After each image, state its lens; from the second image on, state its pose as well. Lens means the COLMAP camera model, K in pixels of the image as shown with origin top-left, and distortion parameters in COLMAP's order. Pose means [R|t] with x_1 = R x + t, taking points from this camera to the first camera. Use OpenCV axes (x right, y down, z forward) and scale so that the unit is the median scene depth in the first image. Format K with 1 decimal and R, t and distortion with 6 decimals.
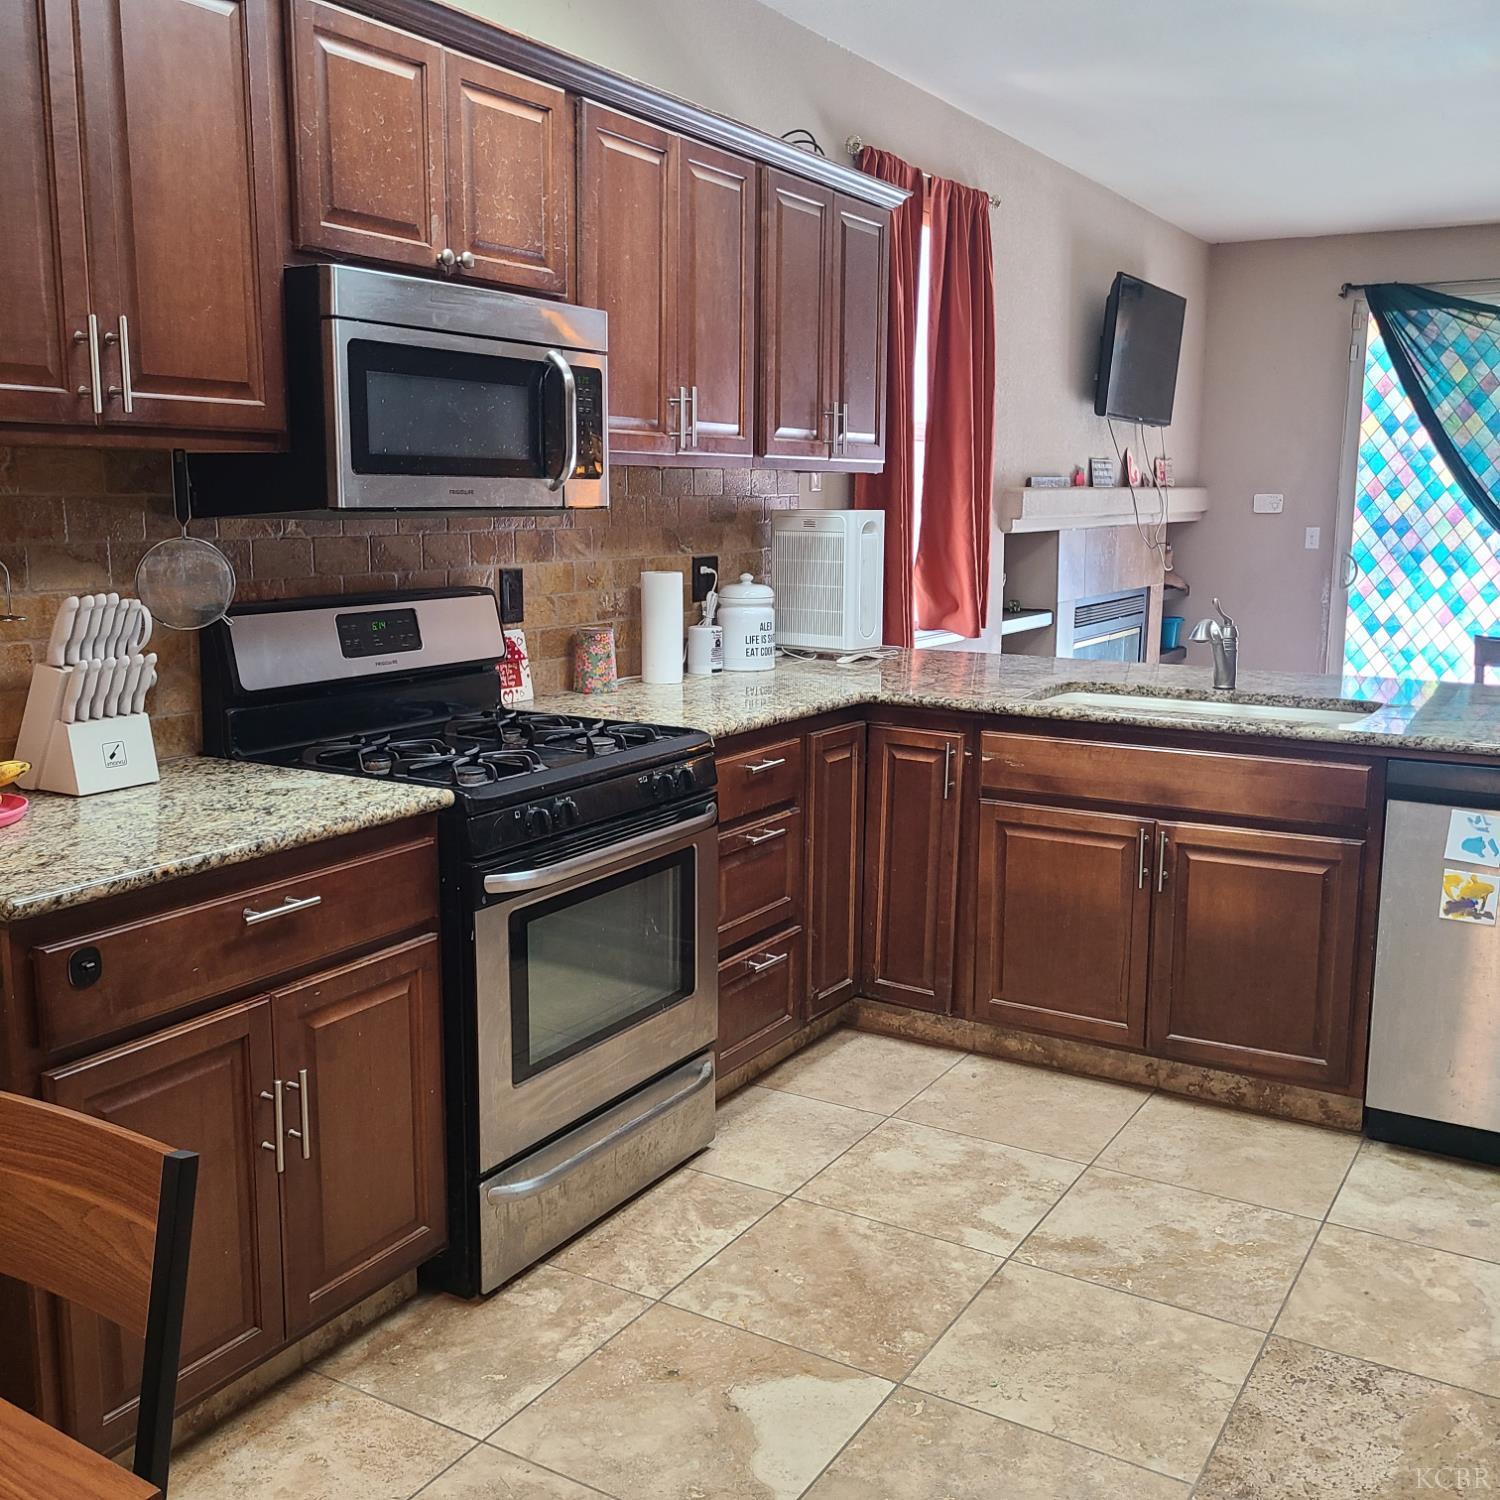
lens RADIAL K [[1520.7, 0, 745.4], [0, 1520.7, 741.0], [0, 0, 1]] dist [0.048281, -0.027097]
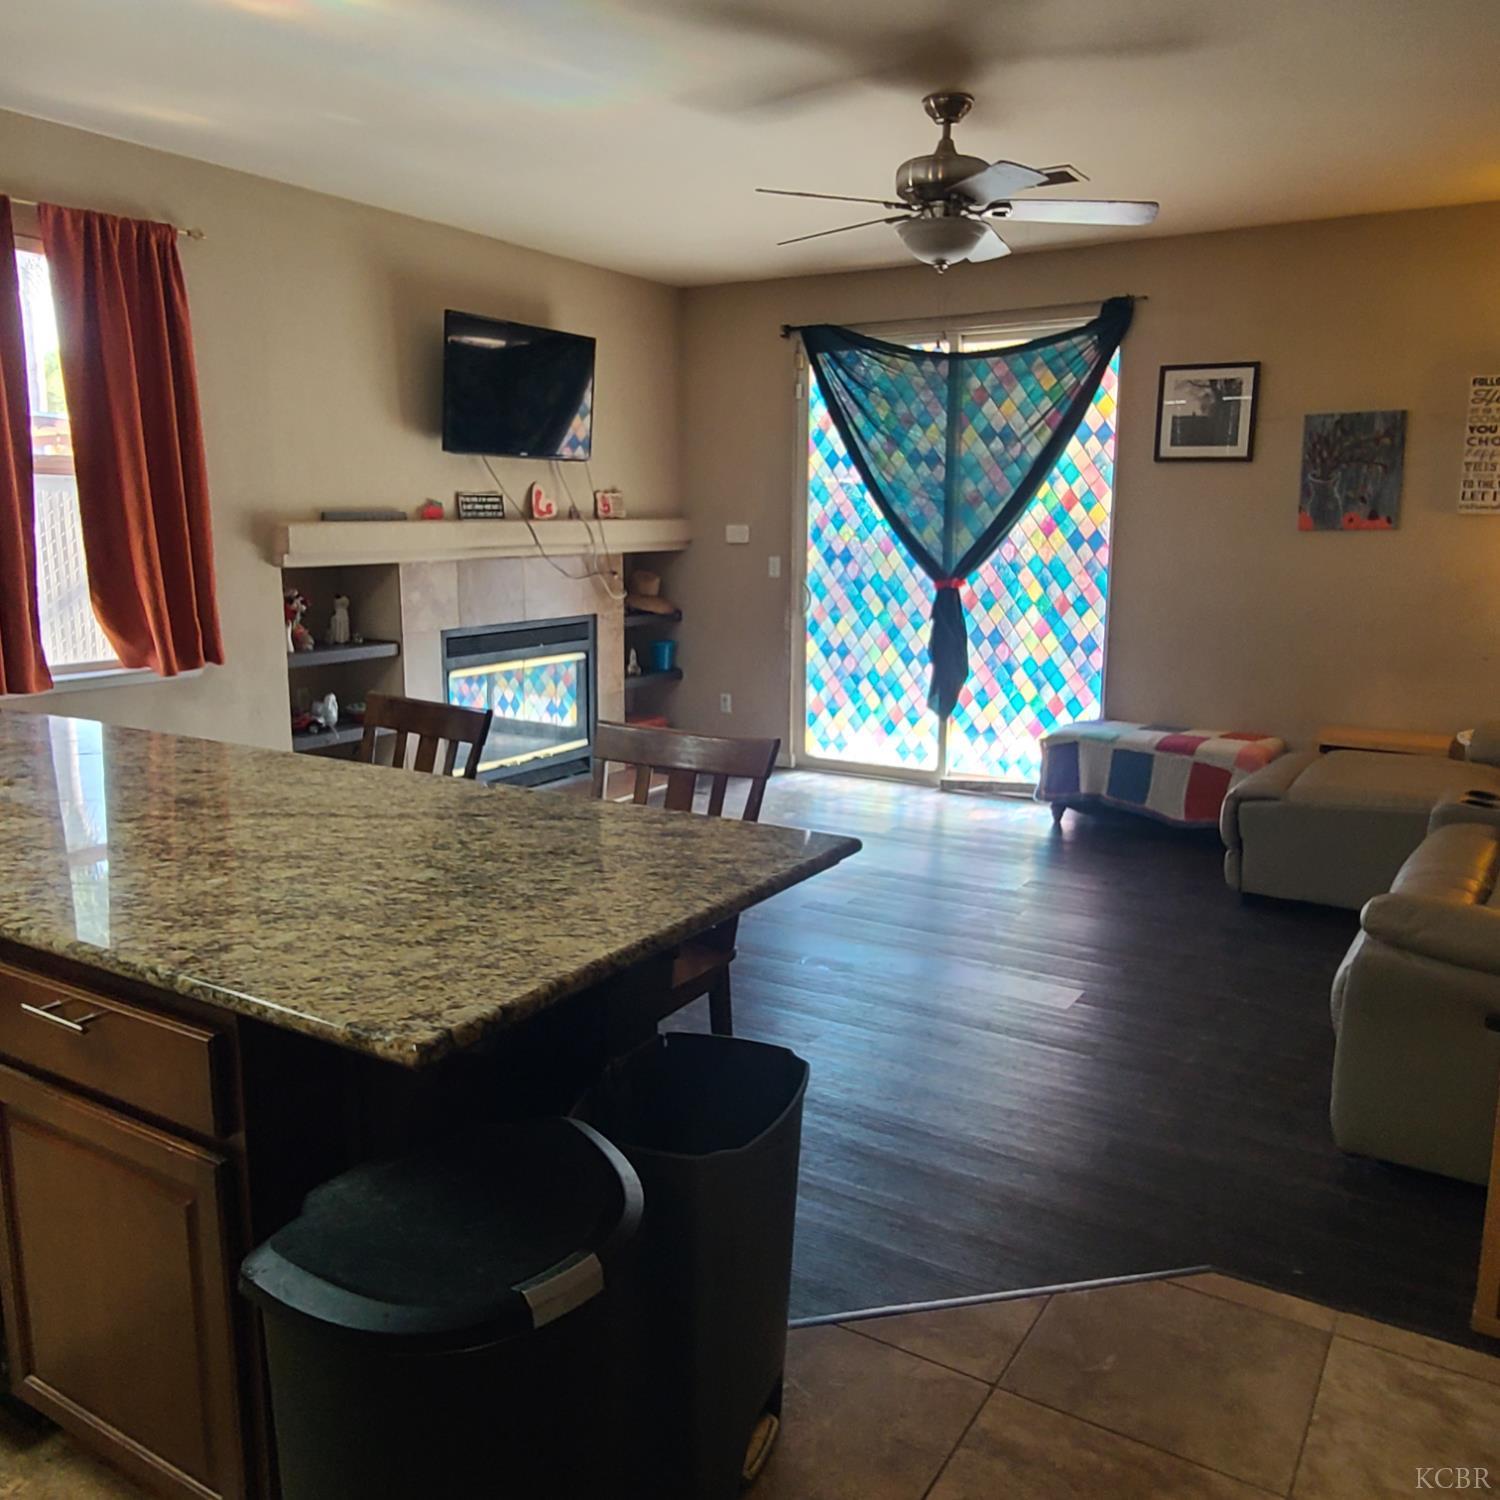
lens RADIAL K [[1268.4, 0, 733.4], [0, 1268.4, 731.4], [0, 0, 1]] dist [0.008195, -0.004602]
pose [[0.999816, 0.001160, -0.019162, 0.785997], [-0.001009, 0.999968, 0.007887, -0.057791], [0.019170, -0.007866, 0.999785, 0.277678]]
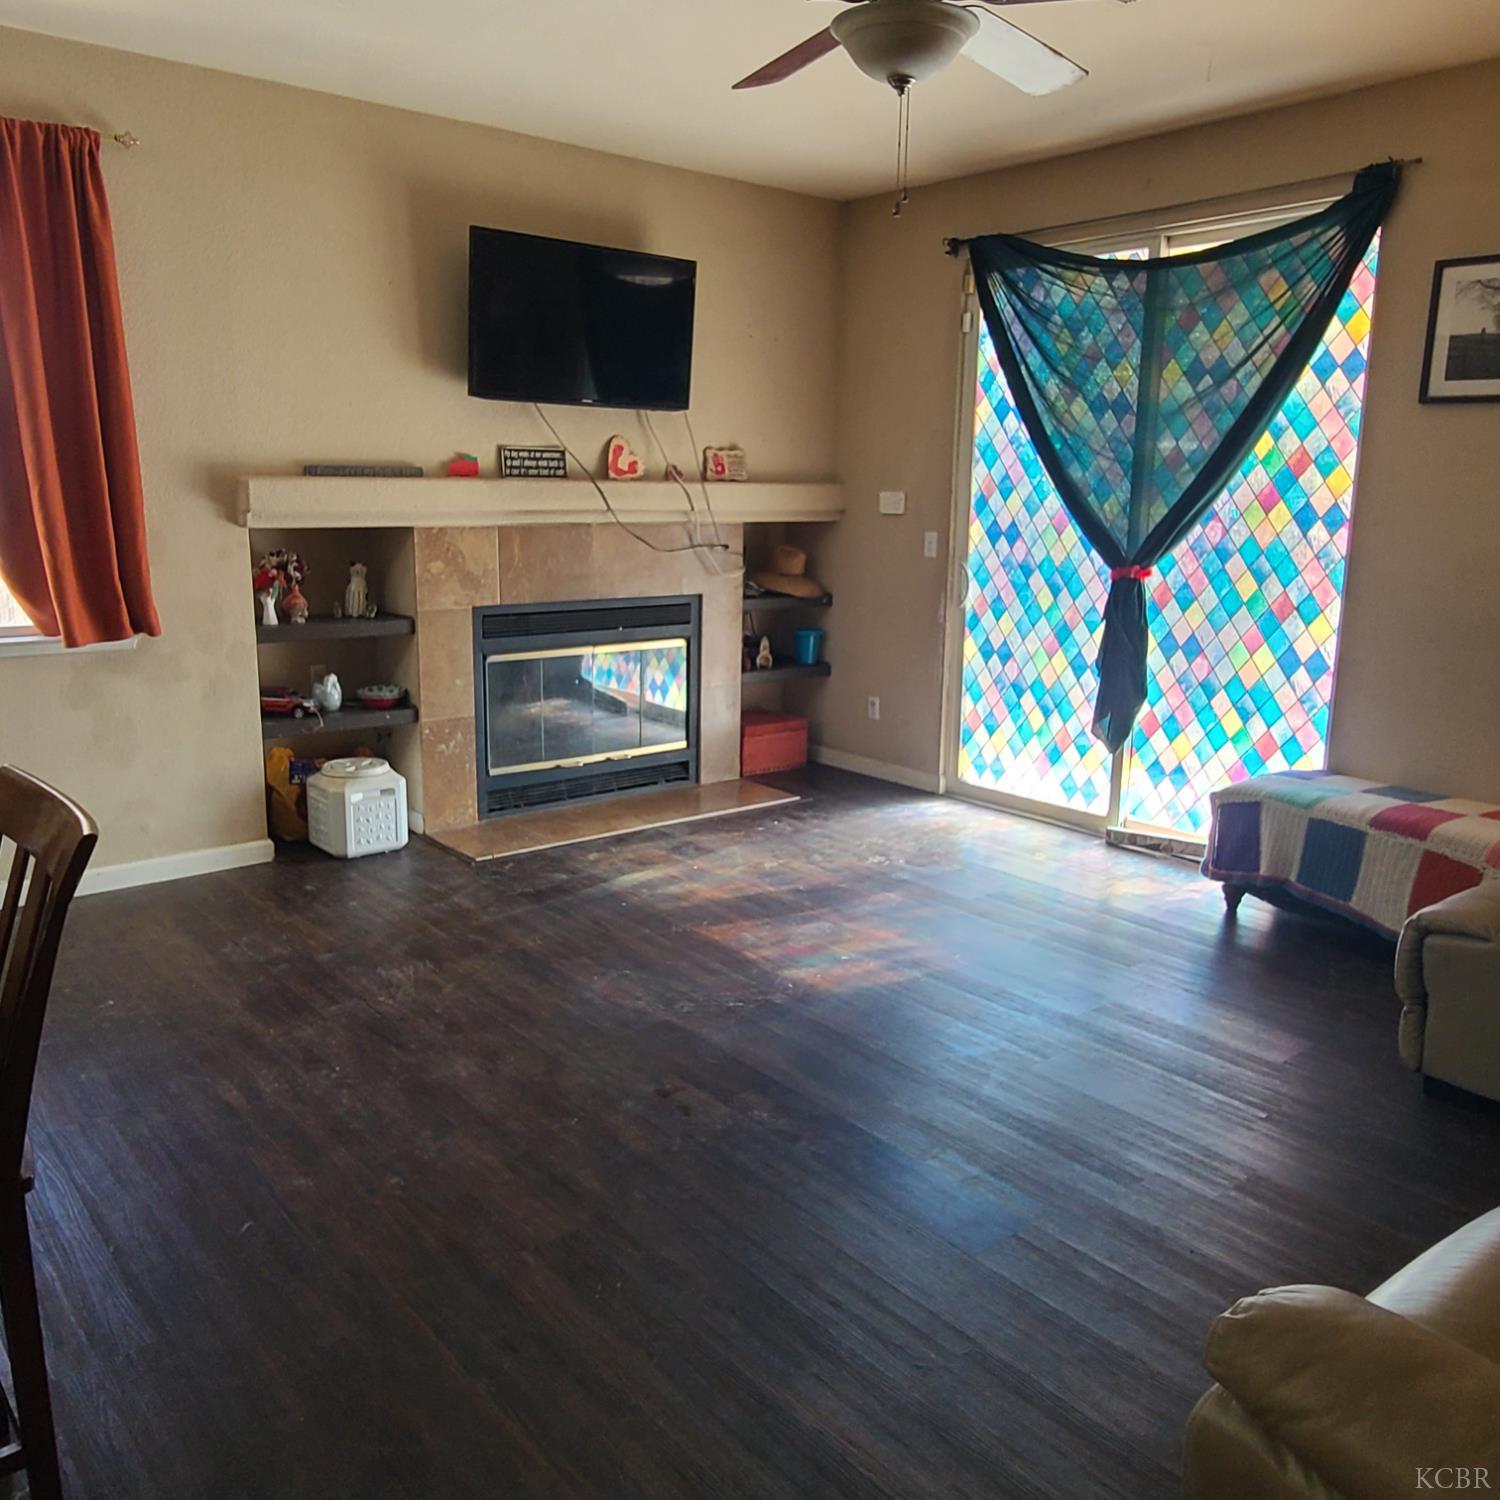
lens RADIAL K [[1268.4, 0, 733.4], [0, 1268.4, 731.4], [0, 0, 1]] dist [0.008195, -0.004602]
pose [[0.940842, 0.074525, -0.330550, 1.110917], [-0.065655, 0.997121, 0.037937, -0.106861], [0.332425, -0.013990, 0.943026, 0.655640]]
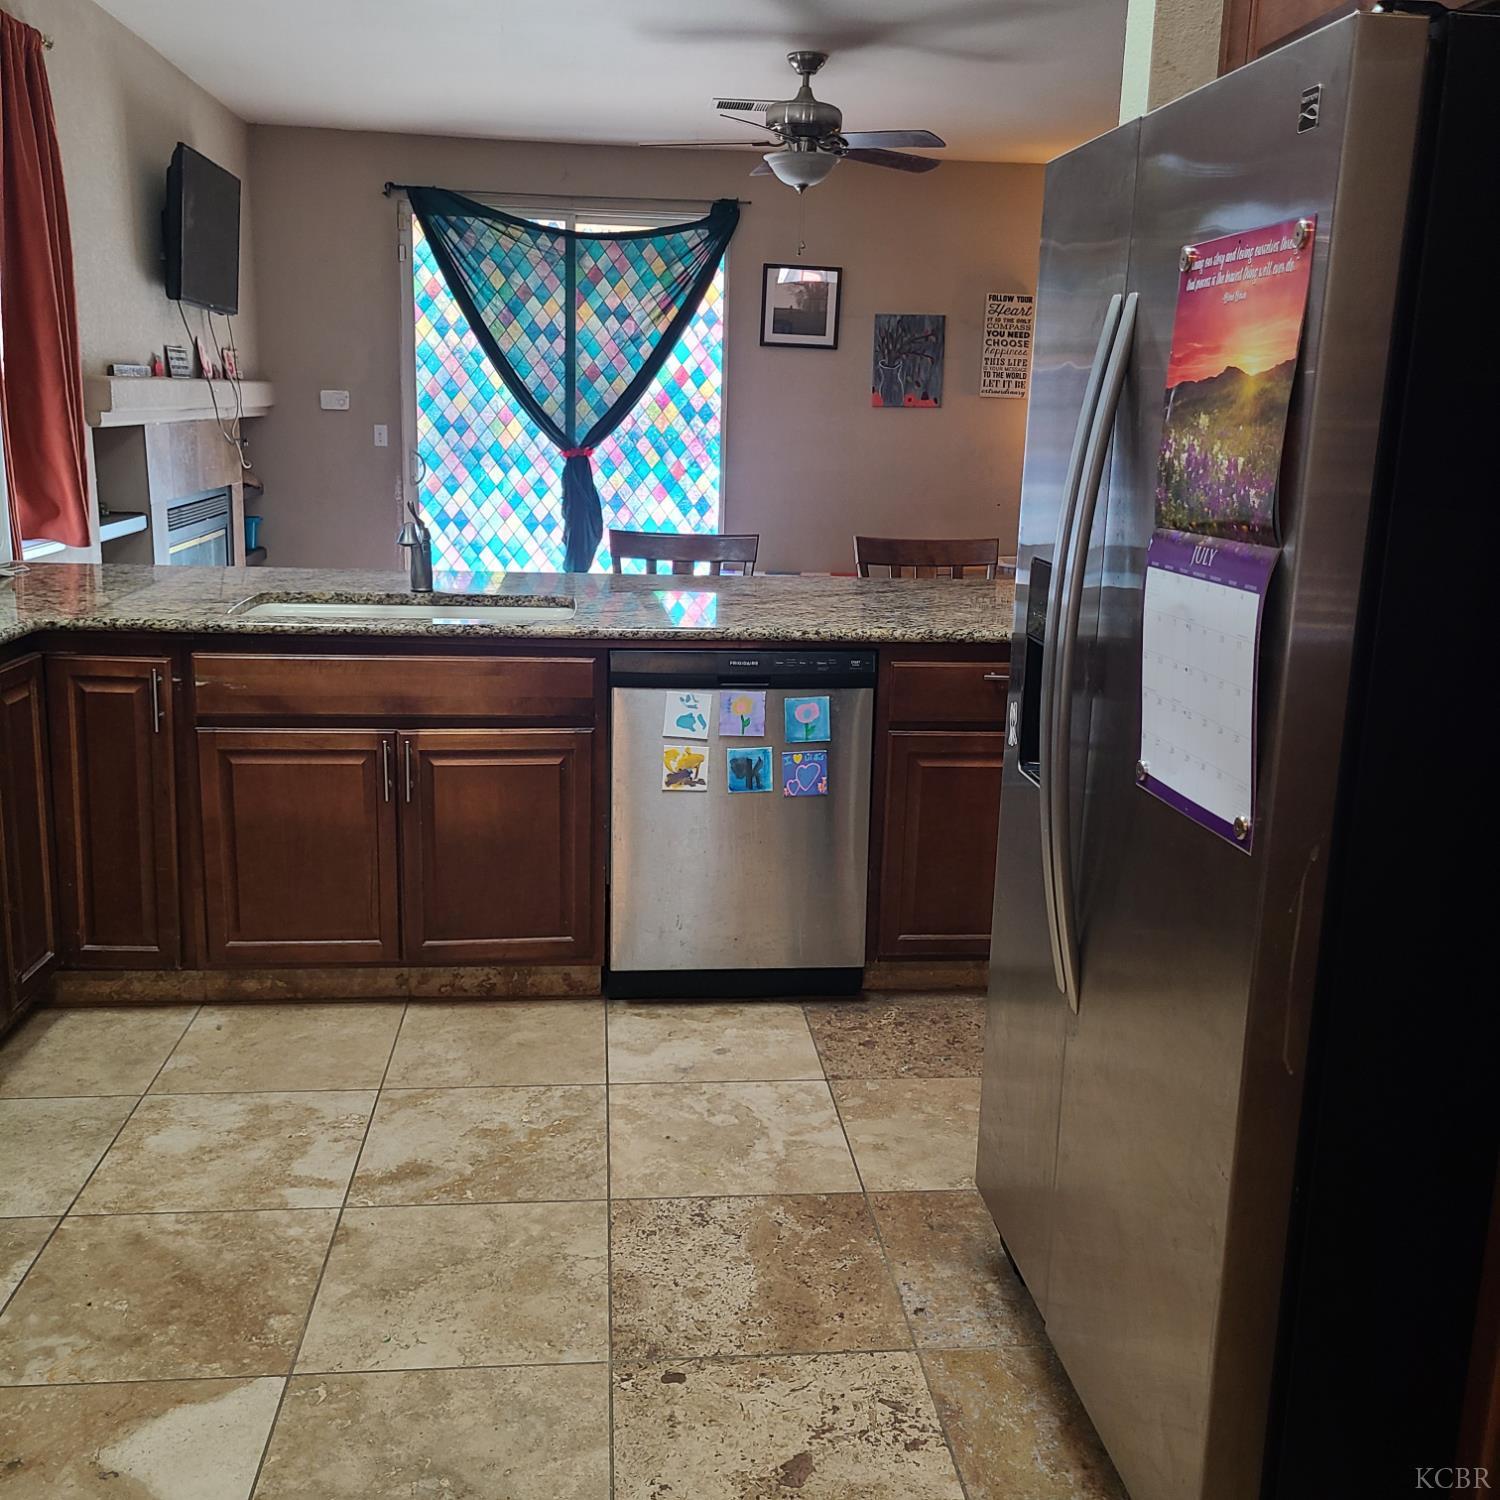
lens RADIAL K [[1518.0, 0, 752.8], [0, 1518.0, 730.5], [0, 0, 1]] dist [0.056341, -0.040620]
pose [[0.799192, -0.110379, 0.590854, -0.116200], [0.073796, 0.993576, 0.085796, -0.013850], [-0.596529, -0.024965, 0.802203, 0.071630]]
